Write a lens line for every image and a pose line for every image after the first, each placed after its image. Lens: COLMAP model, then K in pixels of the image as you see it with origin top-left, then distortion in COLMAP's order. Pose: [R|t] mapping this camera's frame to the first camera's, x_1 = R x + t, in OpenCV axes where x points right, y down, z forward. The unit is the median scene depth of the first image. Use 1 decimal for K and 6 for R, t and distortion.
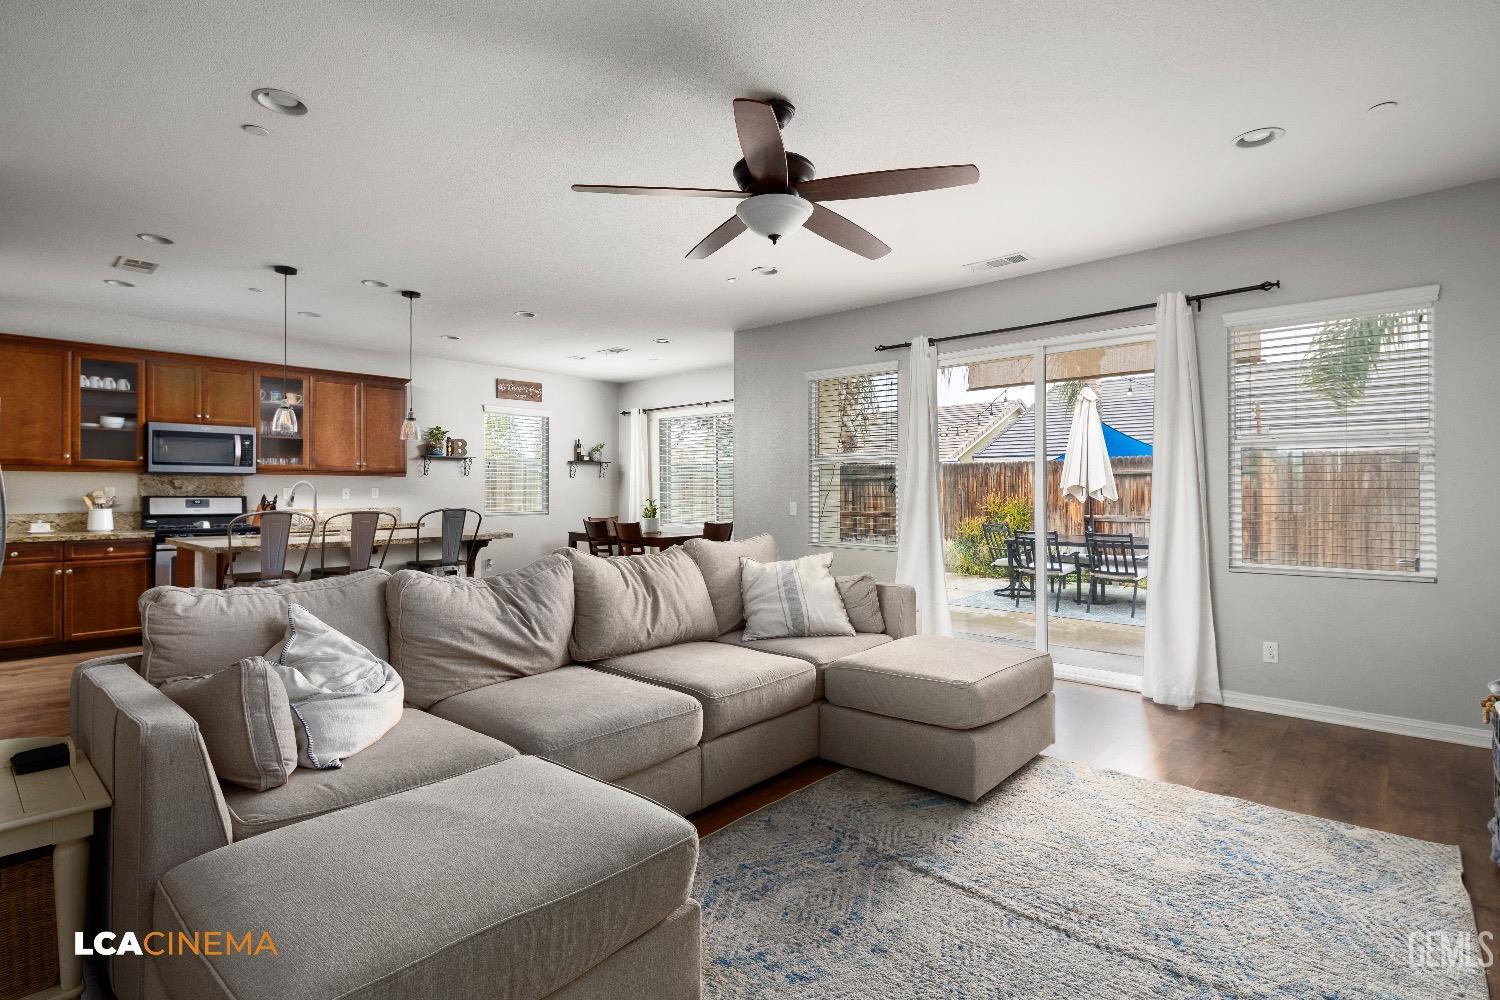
lens RADIAL K [[732.9, 0, 753.8], [0, 732.9, 489.2], [0, 0, 1]] dist [0.000713, -0.000095]
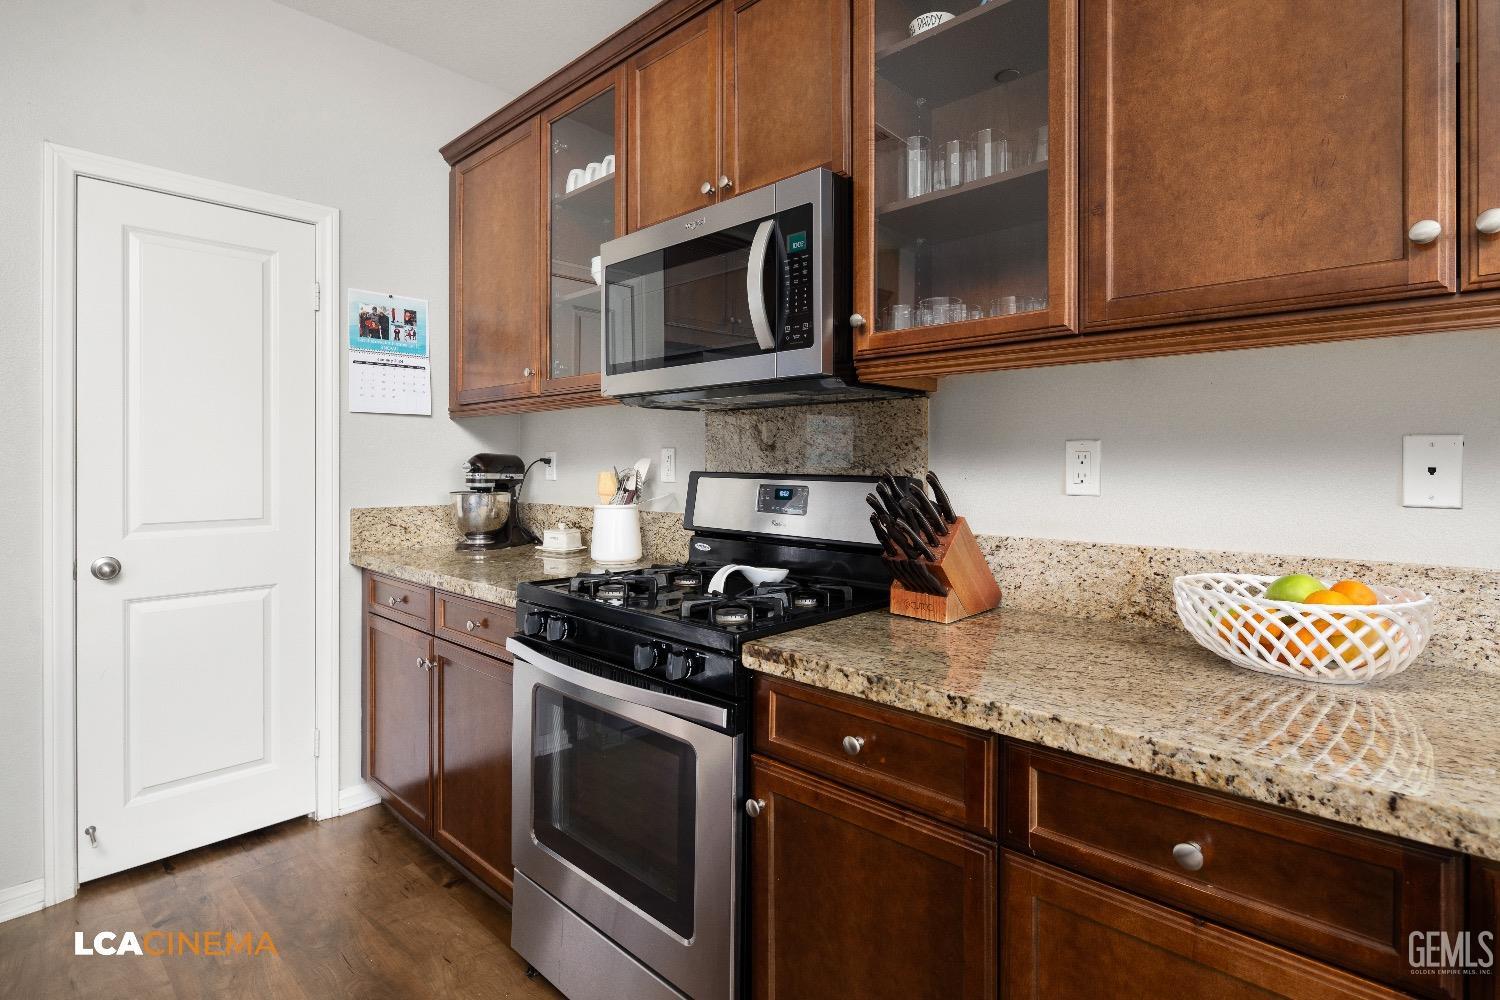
lens RADIAL K [[732.9, 0, 771.1], [0, 732.9, 471.0], [0, 0, 1]] dist [0.000713, -0.000095]
pose [[-0.008977, 0.013563, -0.999868, -0.360196], [0.002577, 0.999905, 0.013540, 0.003145], [0.999956, -0.002455, -0.009011, 0.776242]]
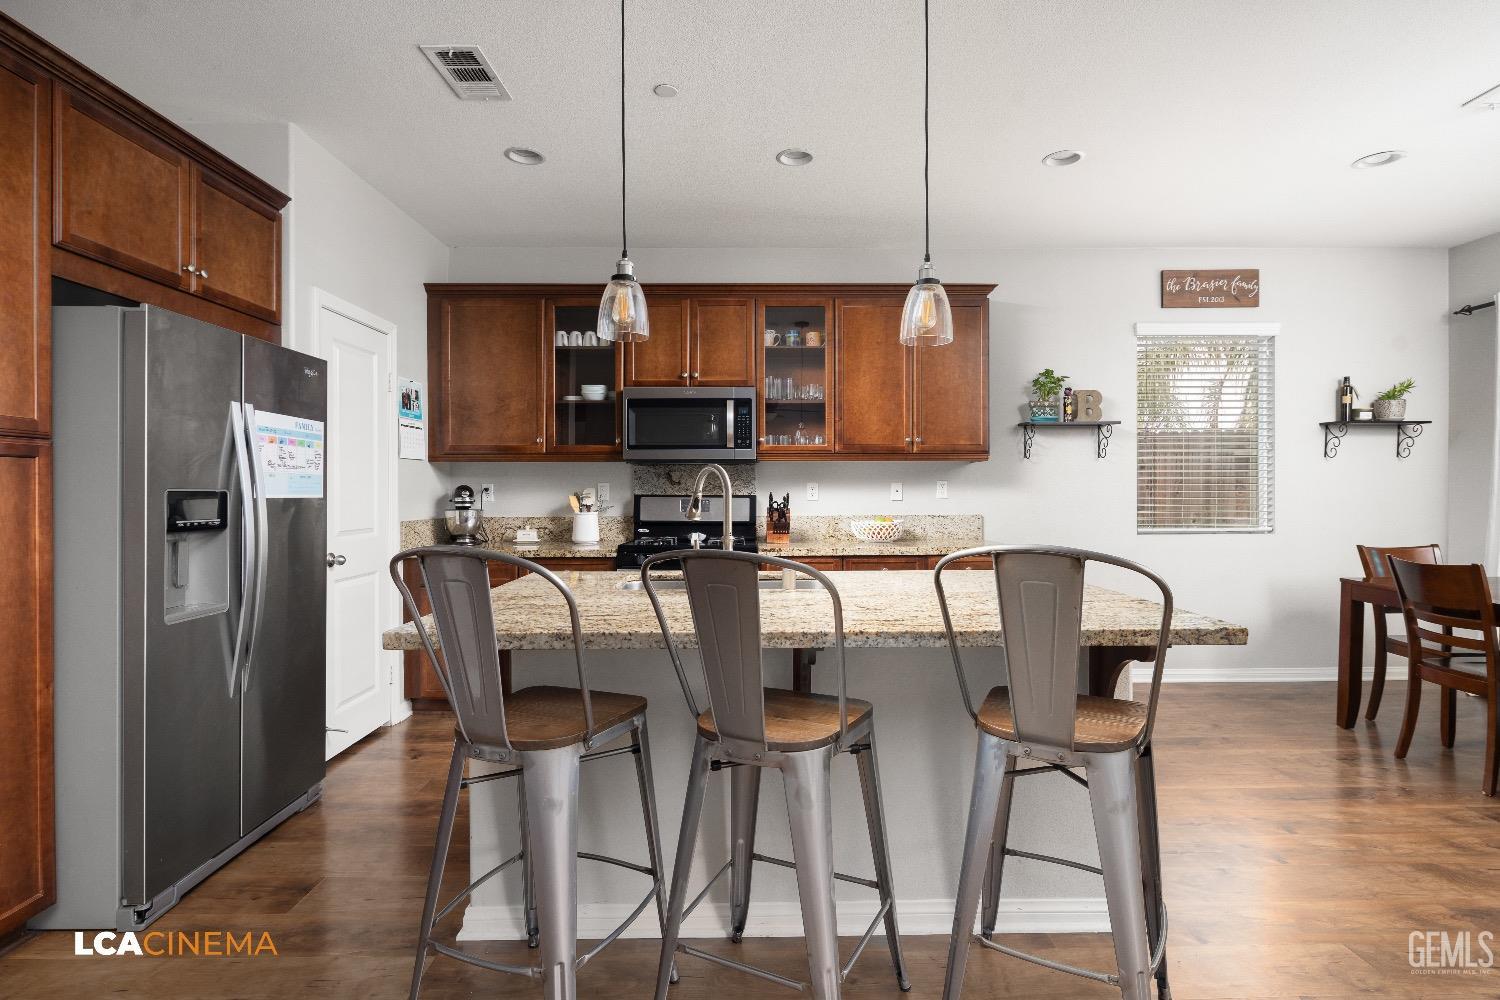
lens RADIAL K [[732.9, 0, 756.2], [0, 732.9, 497.0], [0, 0, 1]] dist [0.000713, -0.000095]
pose [[0.676403, 0.006611, -0.736502, -0.167250], [0.005286, 0.999890, 0.013831, 0.001702], [0.736513, -0.013248, 0.676294, 0.449708]]
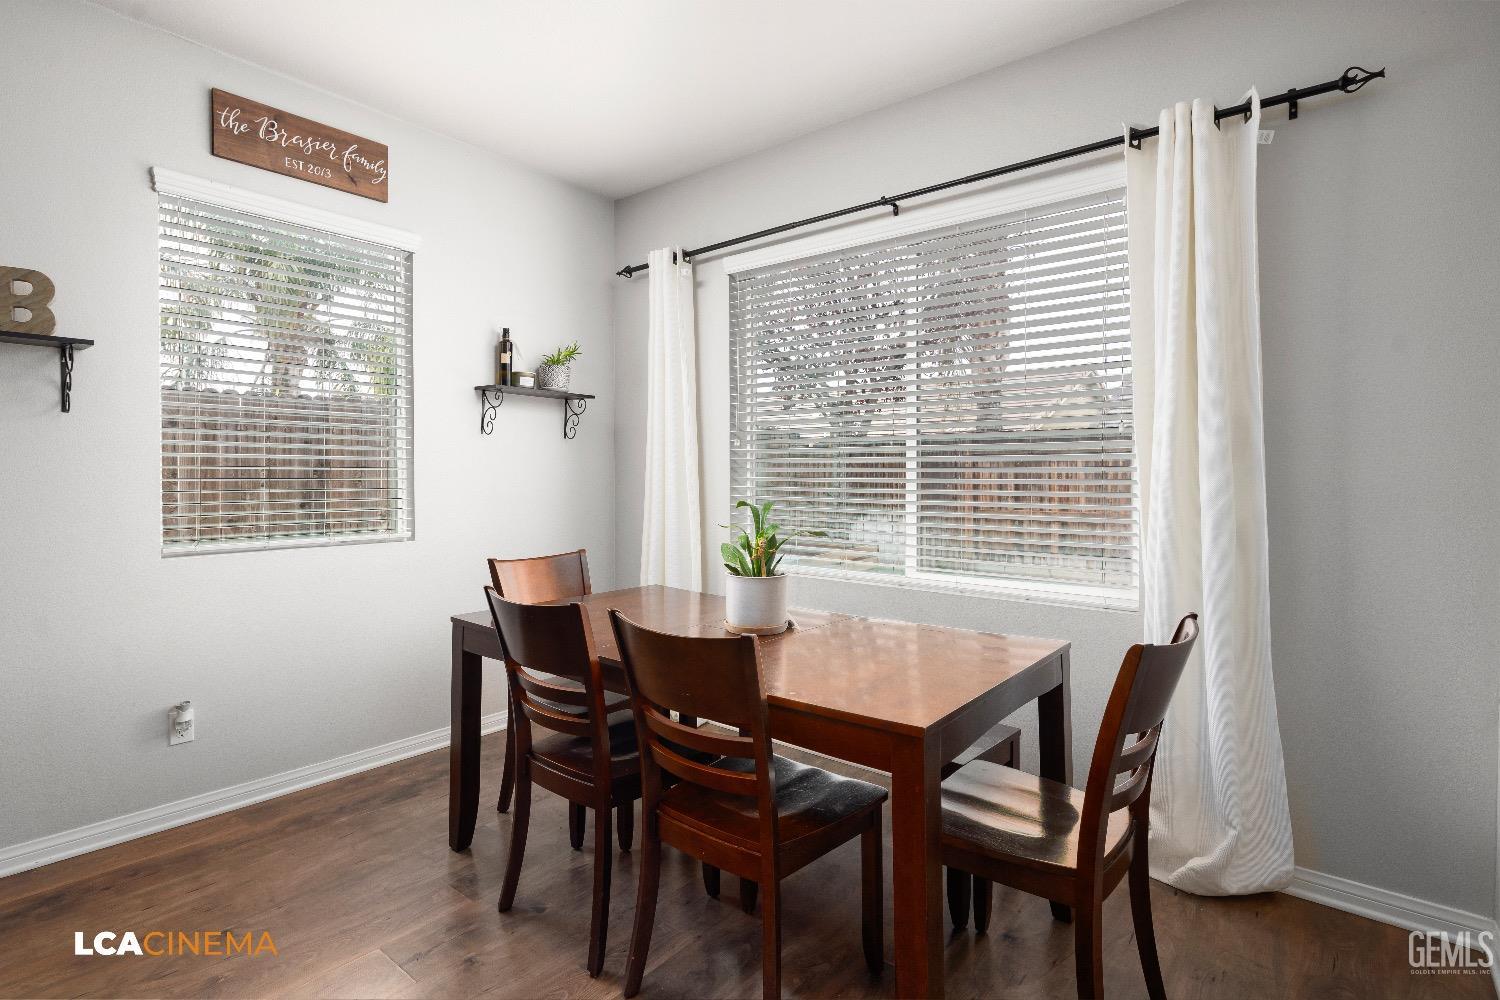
lens RADIAL K [[732.9, 0, 753.3], [0, 732.9, 502.3], [0, 0, 1]] dist [0.000713, -0.000095]
pose [[0.999092, 0.006559, 0.042091, -0.150329], [-0.008428, 0.998979, 0.044373, 0.000533], [-0.041757, -0.044687, 0.998128, 0.718275]]
